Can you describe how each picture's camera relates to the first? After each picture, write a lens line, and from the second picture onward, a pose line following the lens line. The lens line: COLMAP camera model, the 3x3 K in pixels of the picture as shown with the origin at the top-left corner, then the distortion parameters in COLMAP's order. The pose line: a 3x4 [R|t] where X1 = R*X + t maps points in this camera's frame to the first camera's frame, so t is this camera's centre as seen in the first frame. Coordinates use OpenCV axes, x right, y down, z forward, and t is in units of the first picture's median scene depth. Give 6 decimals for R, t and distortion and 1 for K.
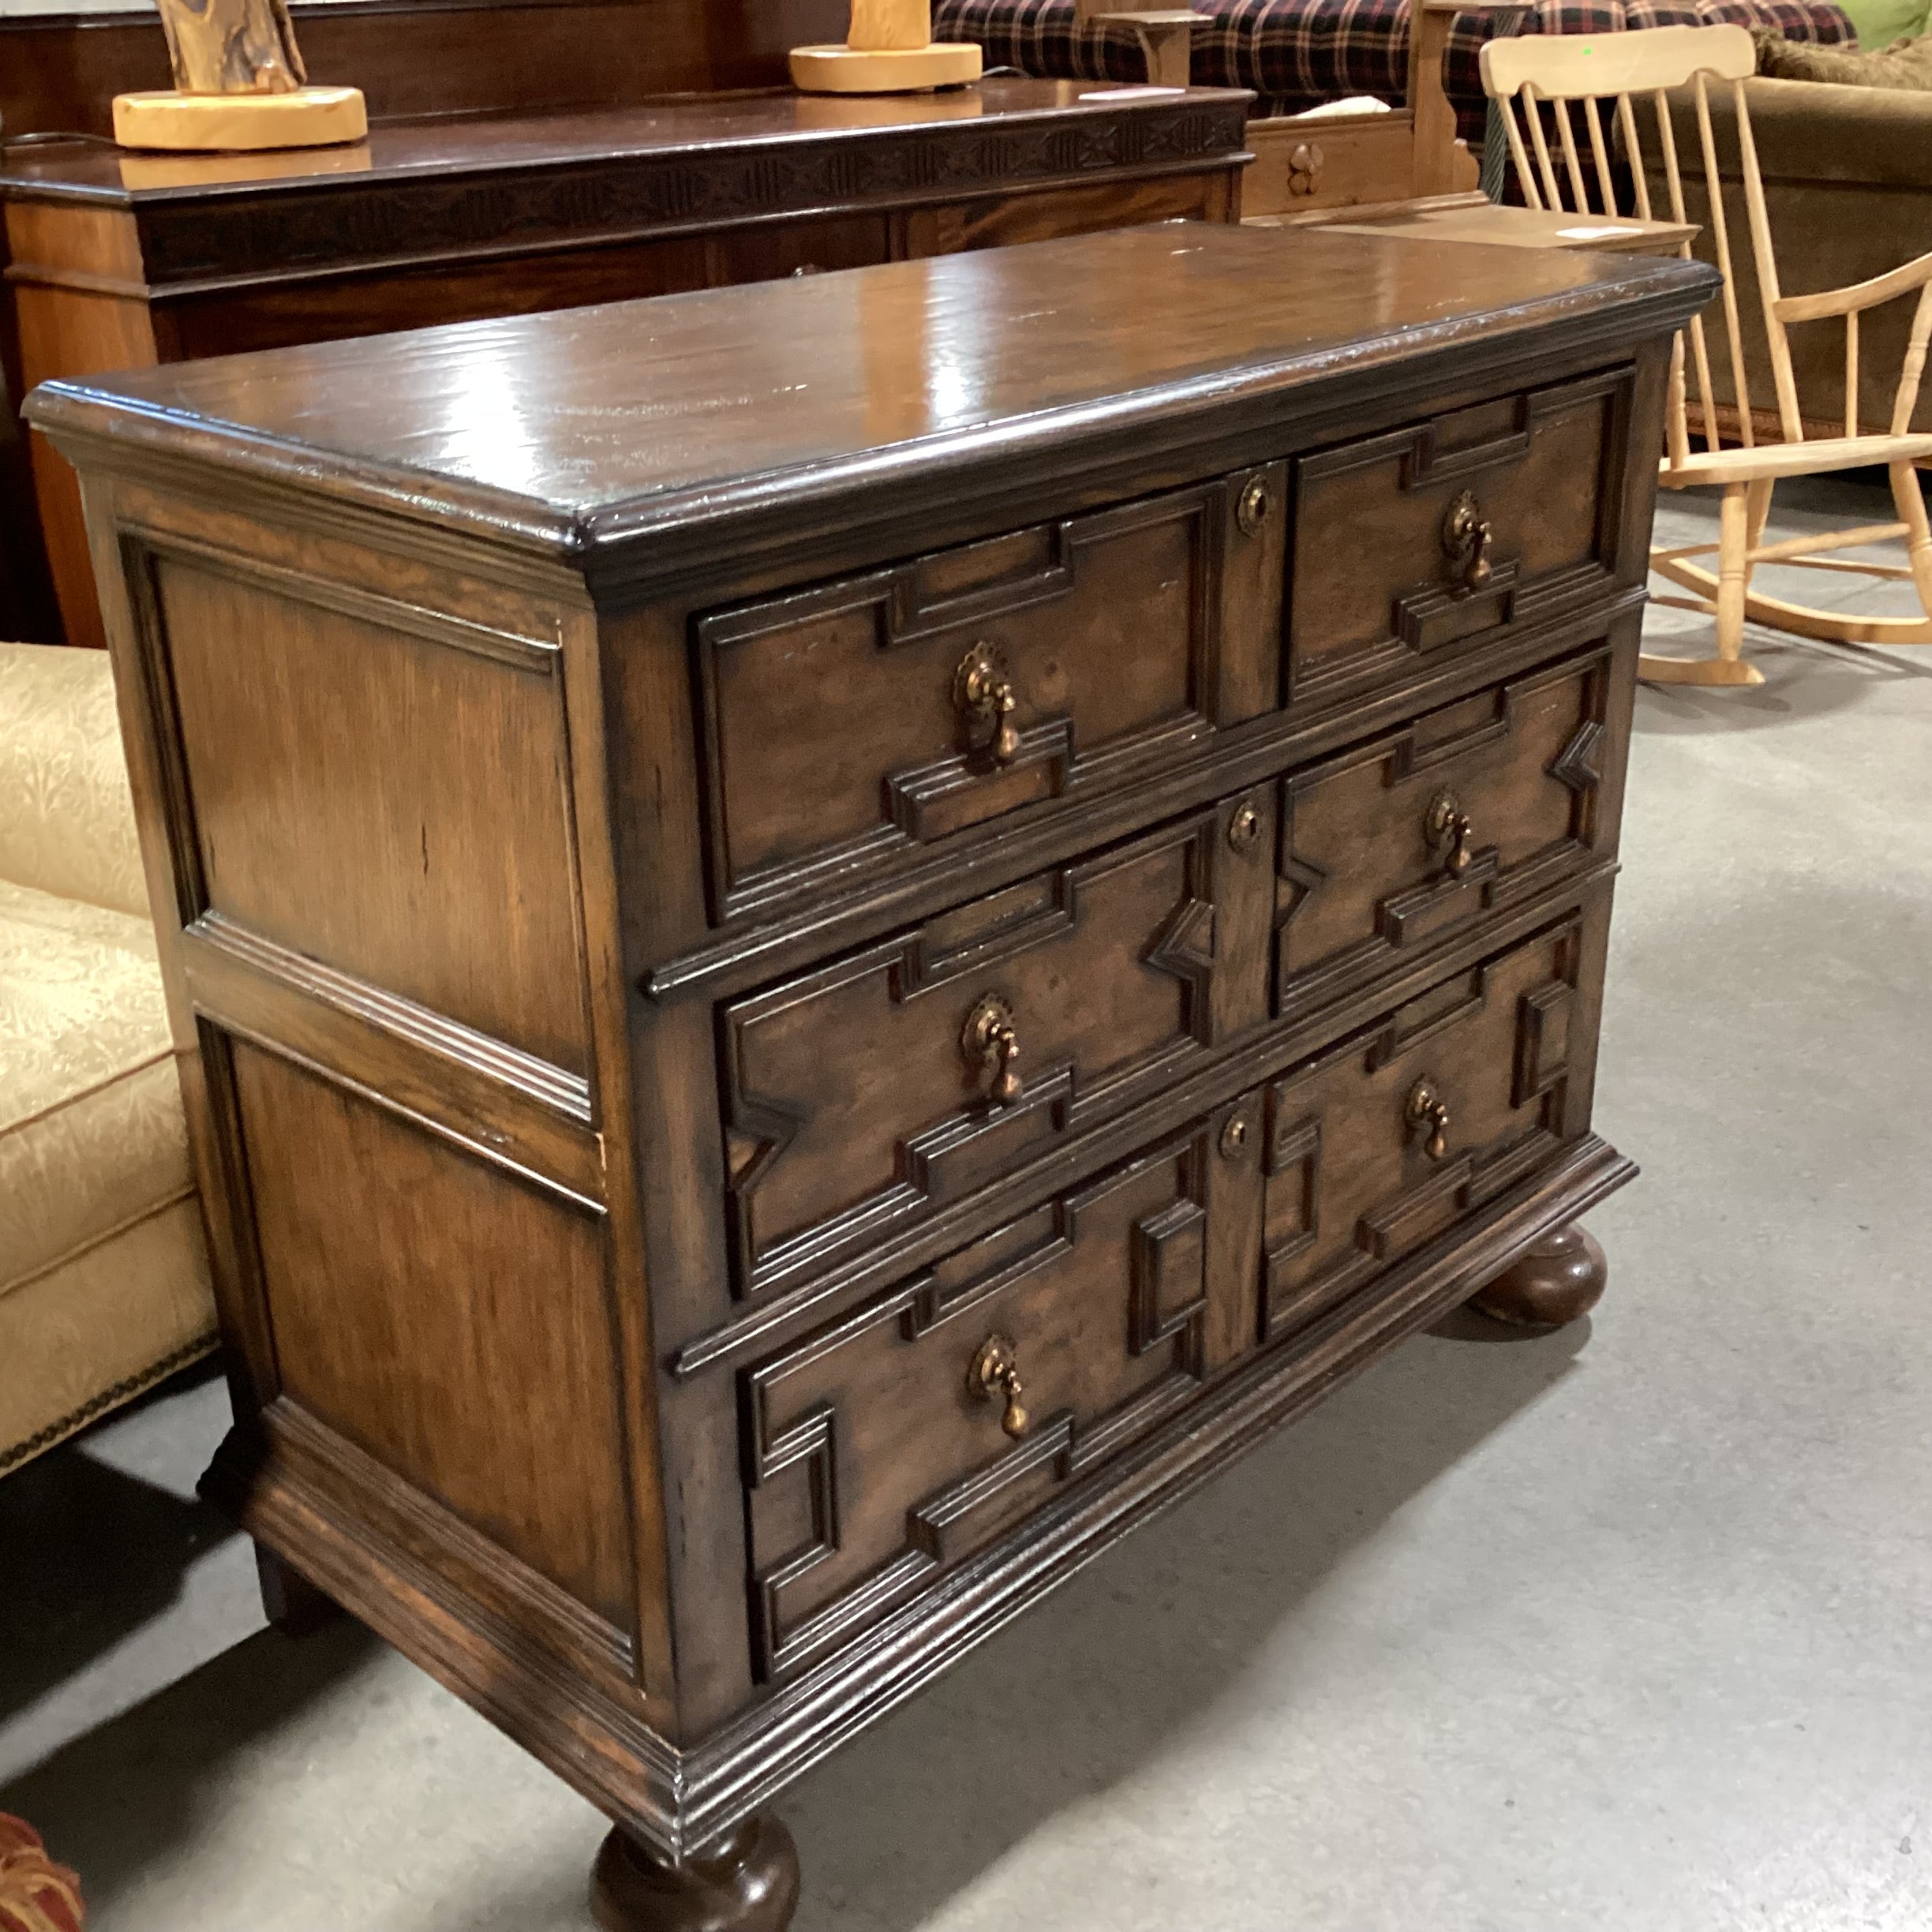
lens RADIAL K [[2343.6, 0, 969.3], [0, 2343.6, 958.2], [0, 0, 1]] dist [0.121339, -0.263272]
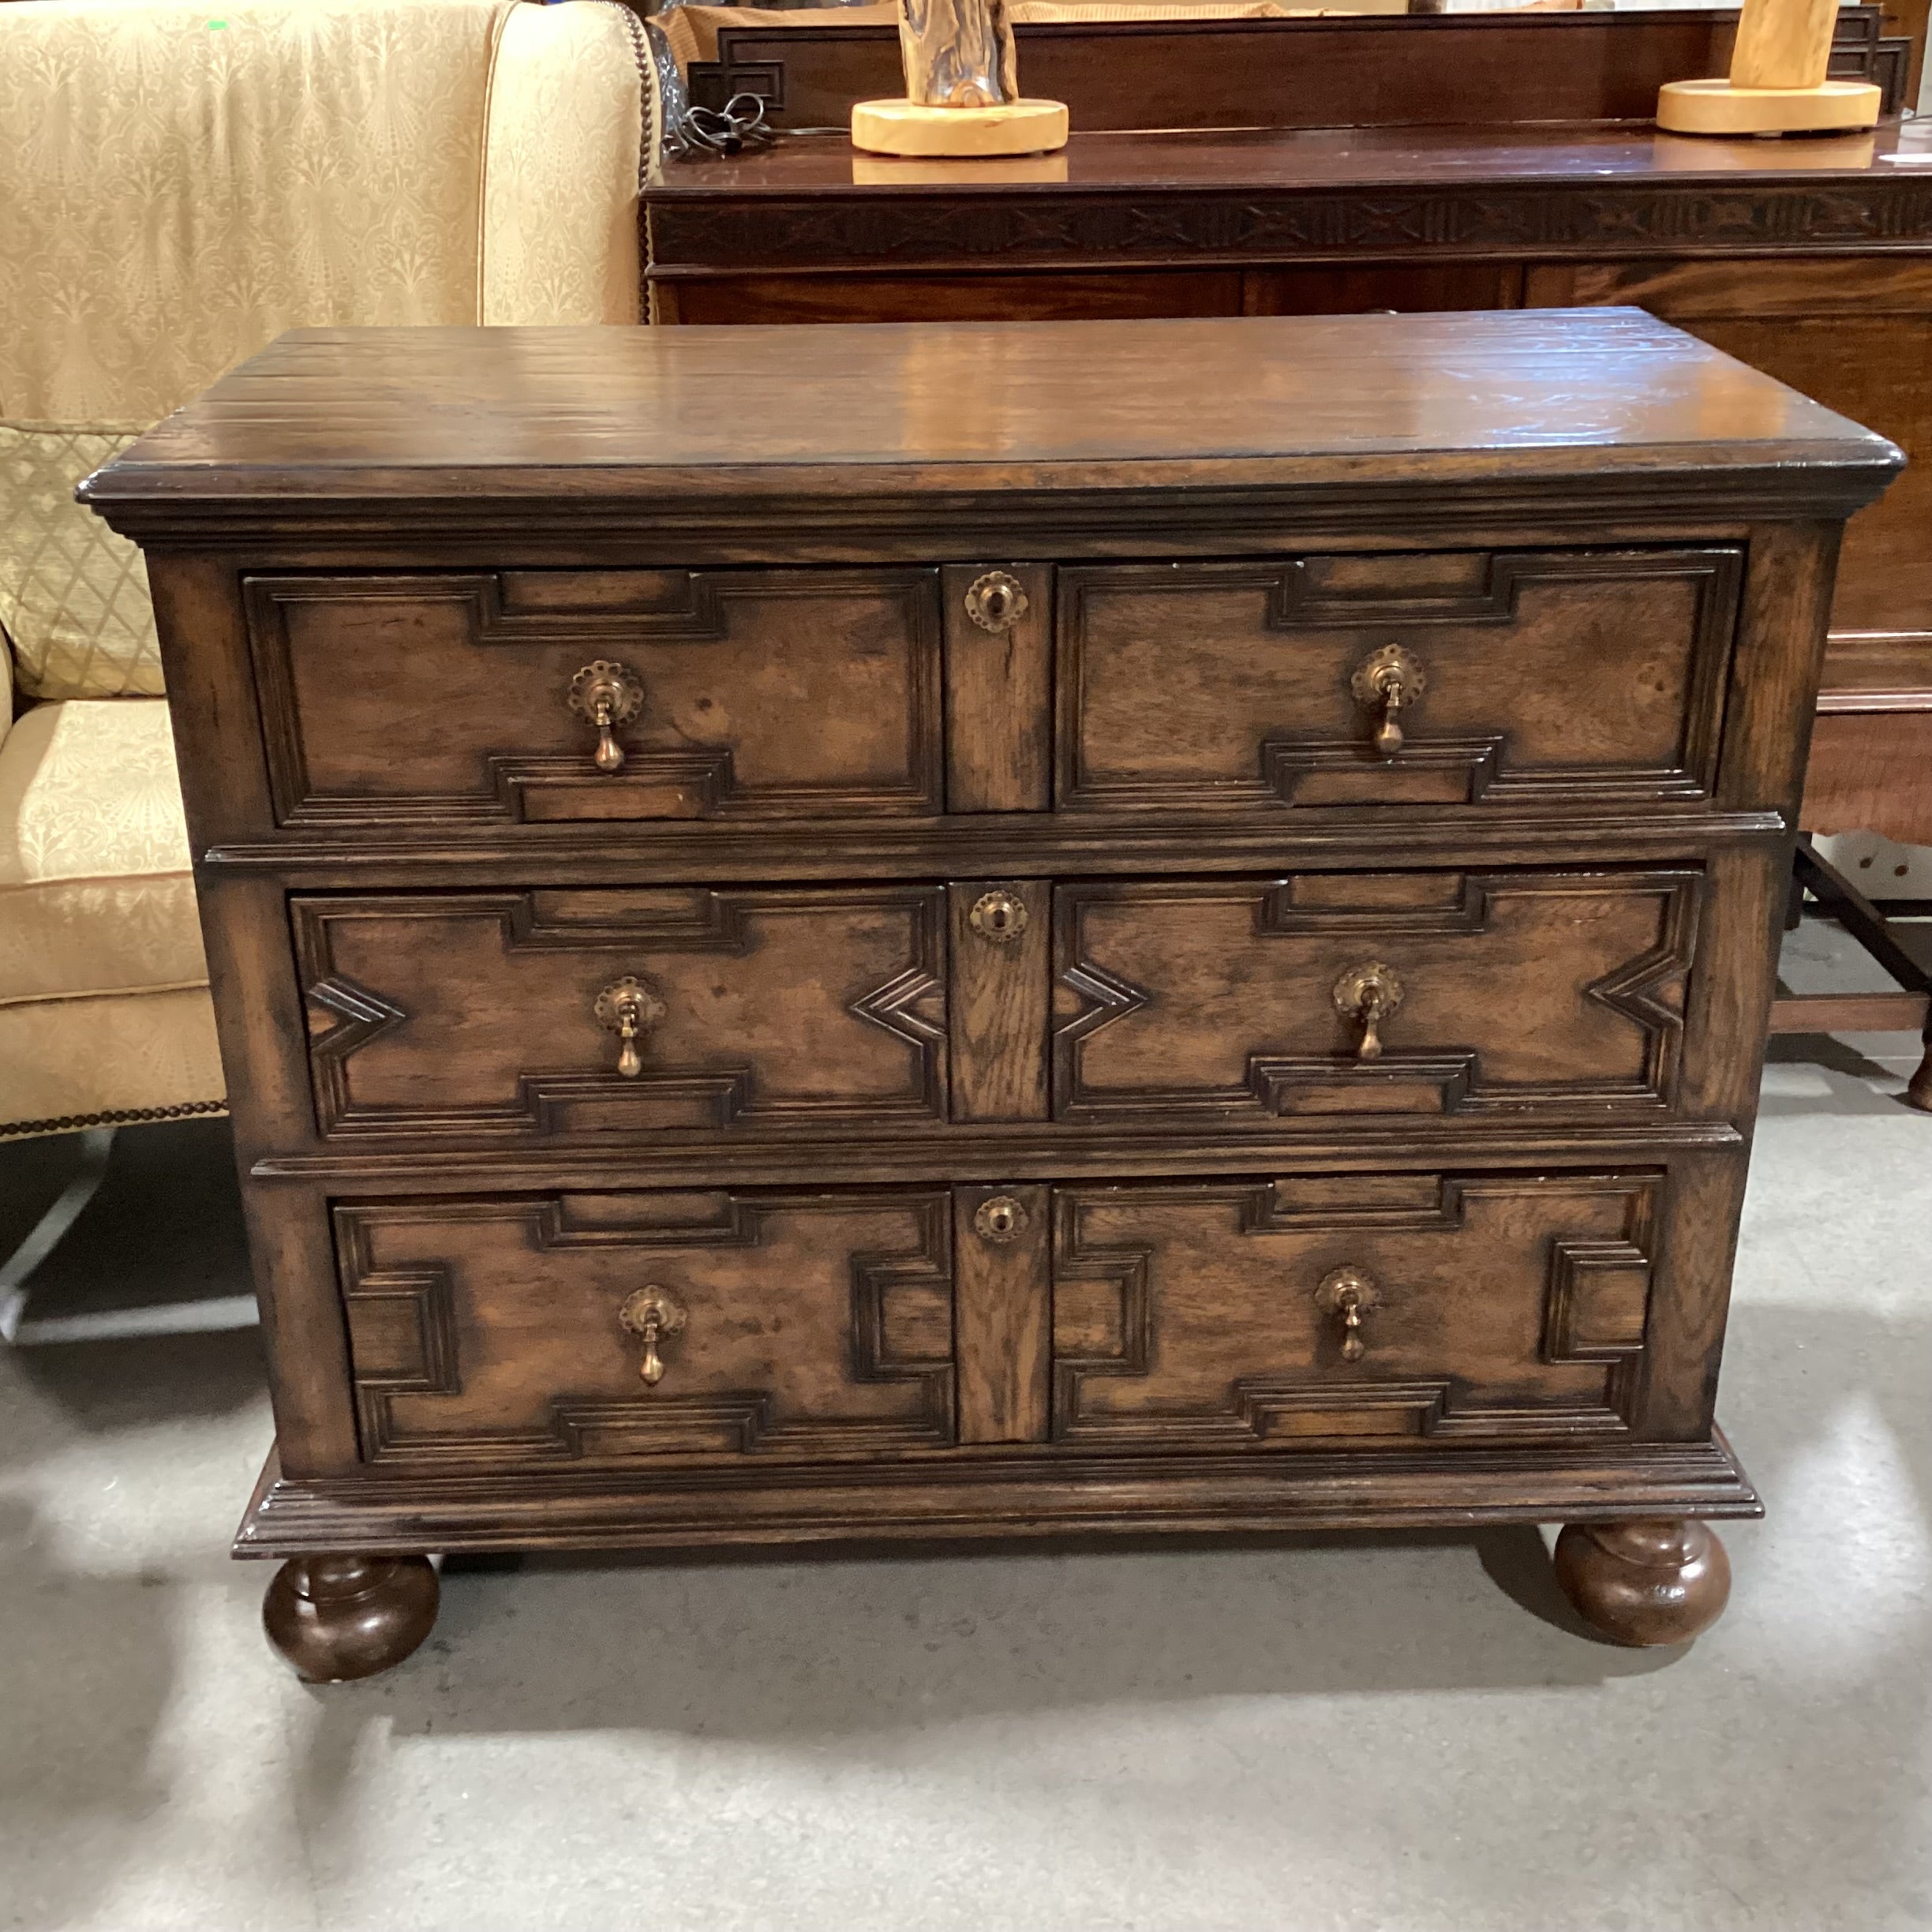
lens RADIAL K [[2343.6, 0, 969.3], [0, 2343.6, 958.2], [0, 0, 1]] dist [0.121339, -0.263272]
pose [[0.706456, 0.295653, -0.643047, 0.775713], [-0.281424, 0.950999, 0.128066, -0.168193], [0.649400, 0.090496, 0.755043, 0.248082]]
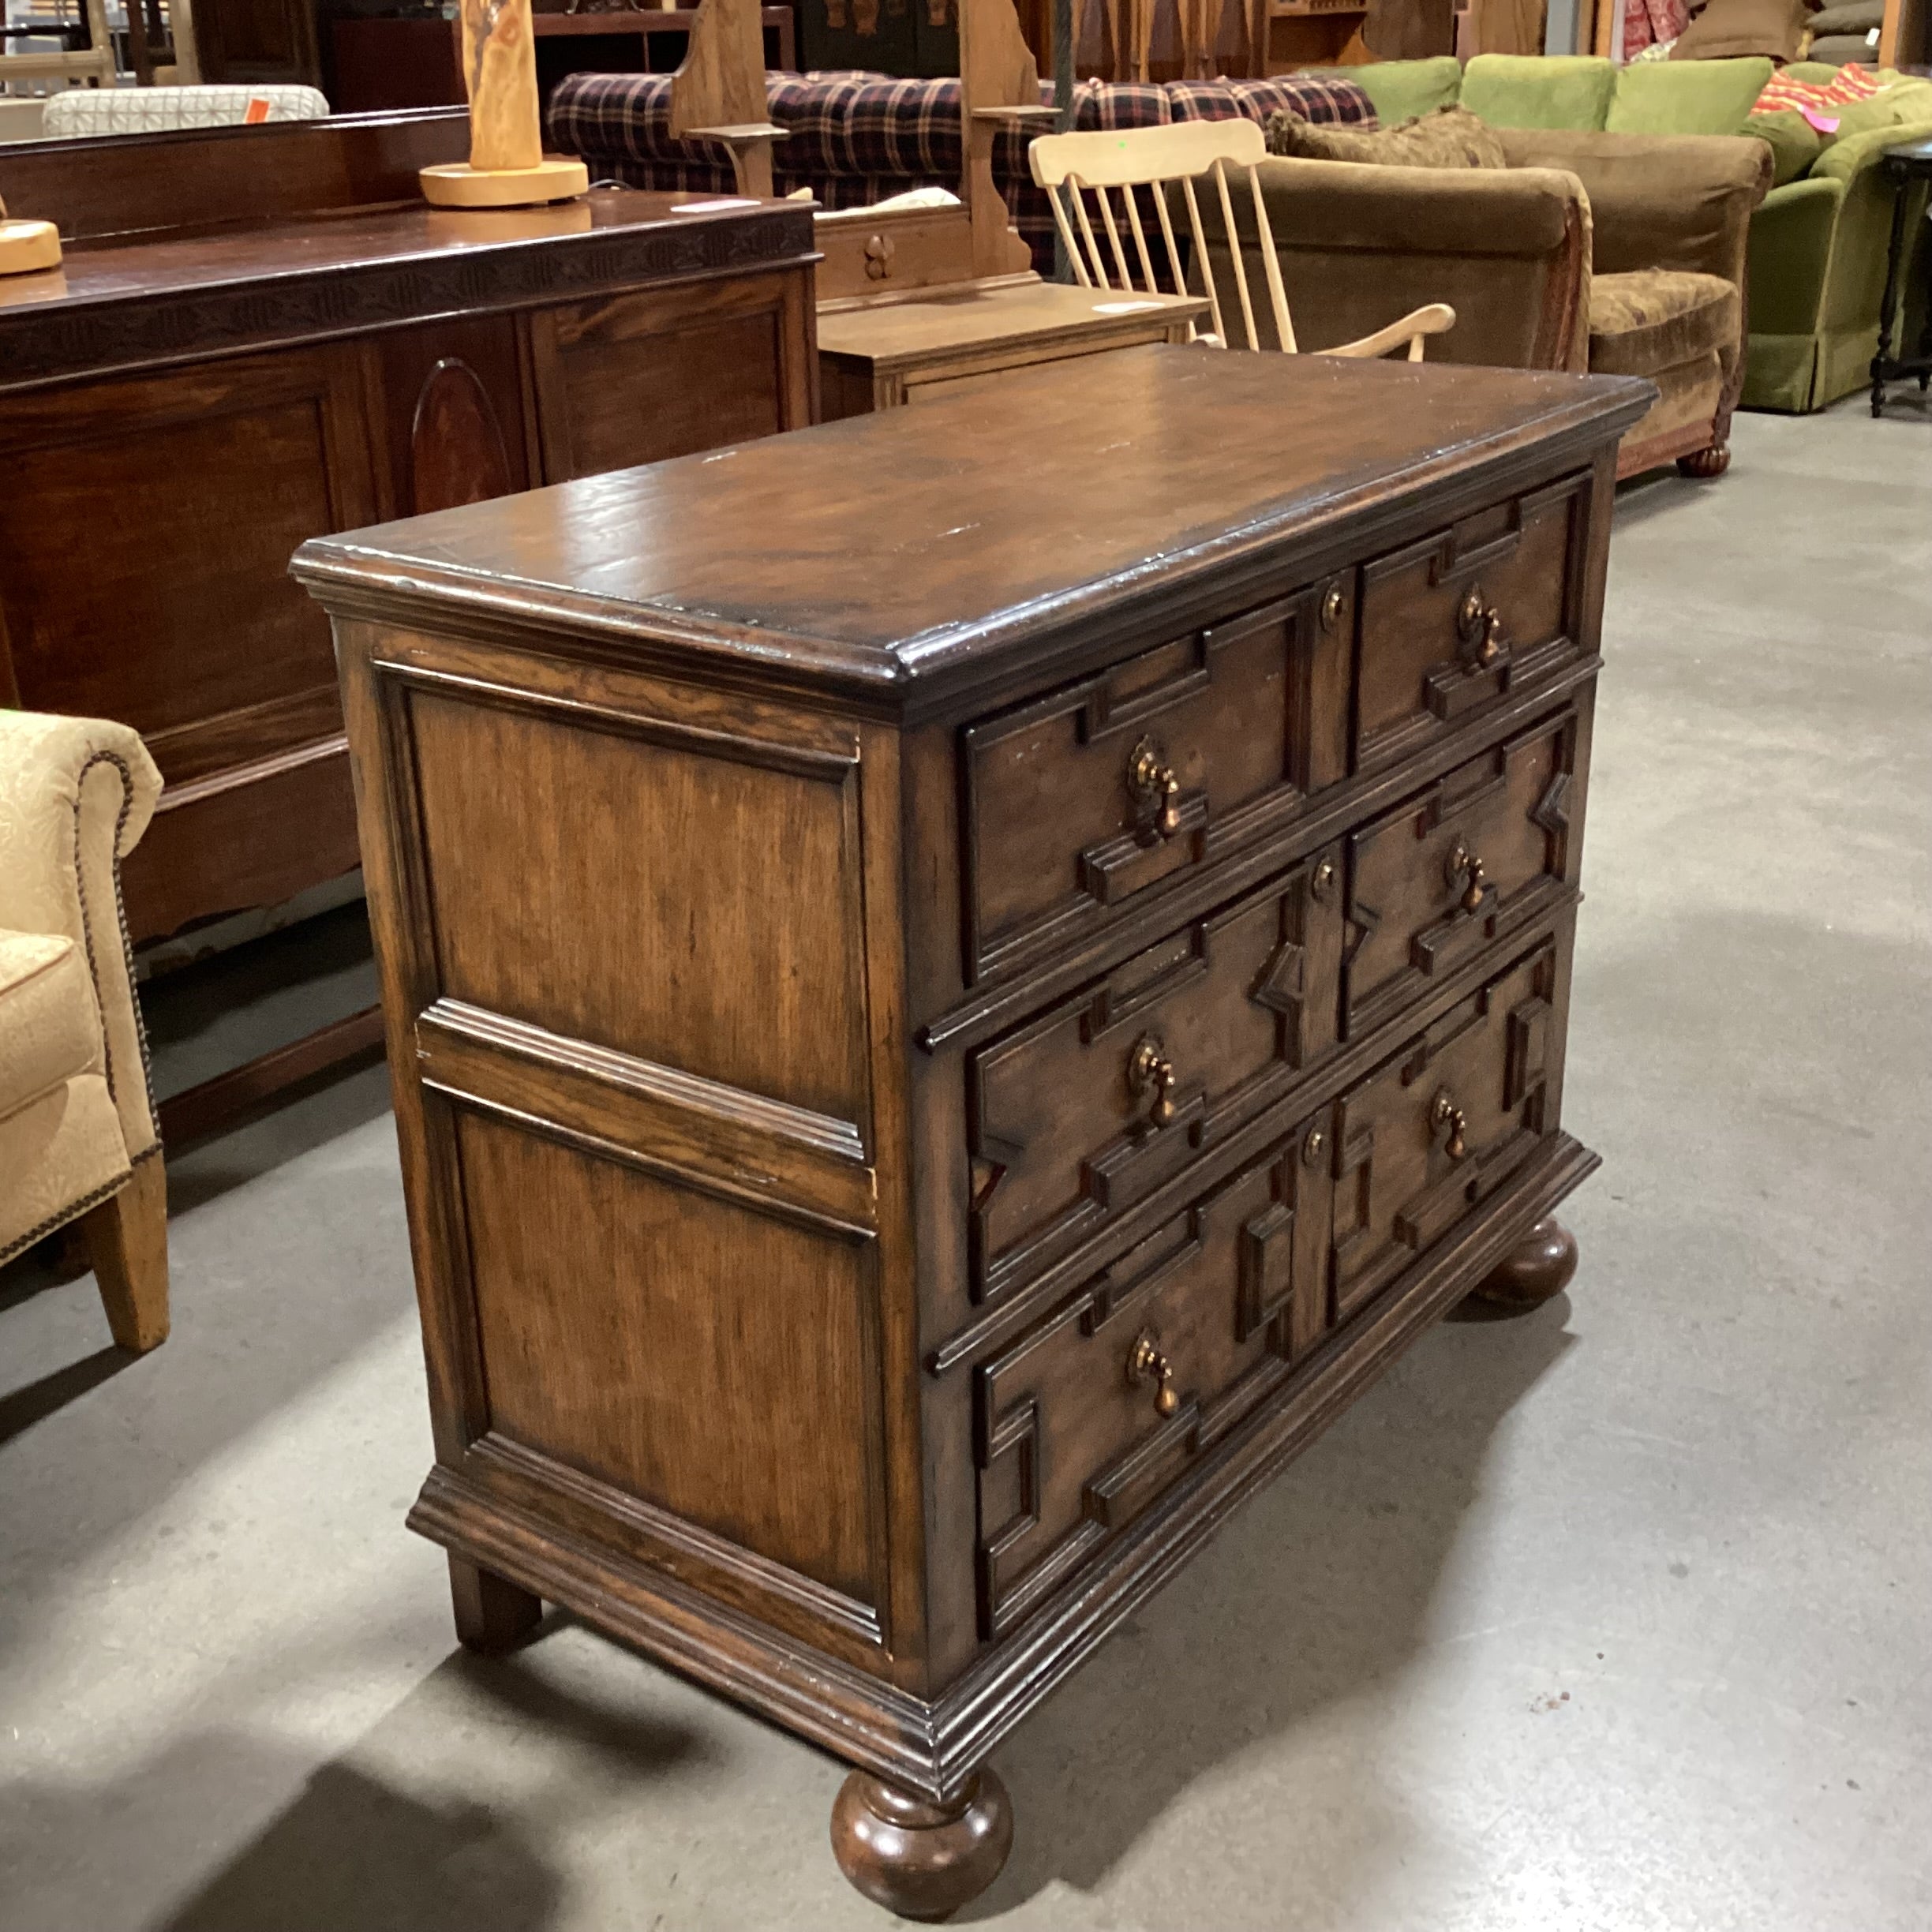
lens RADIAL K [[2343.6, 0, 969.3], [0, 2343.6, 958.2], [0, 0, 1]] dist [0.121339, -0.263272]
pose [[0.992872, -0.051330, 0.107562, -0.189516], [0.053488, 0.998419, -0.017275, -0.006068], [-0.106505, 0.022905, 0.994048, -0.143058]]
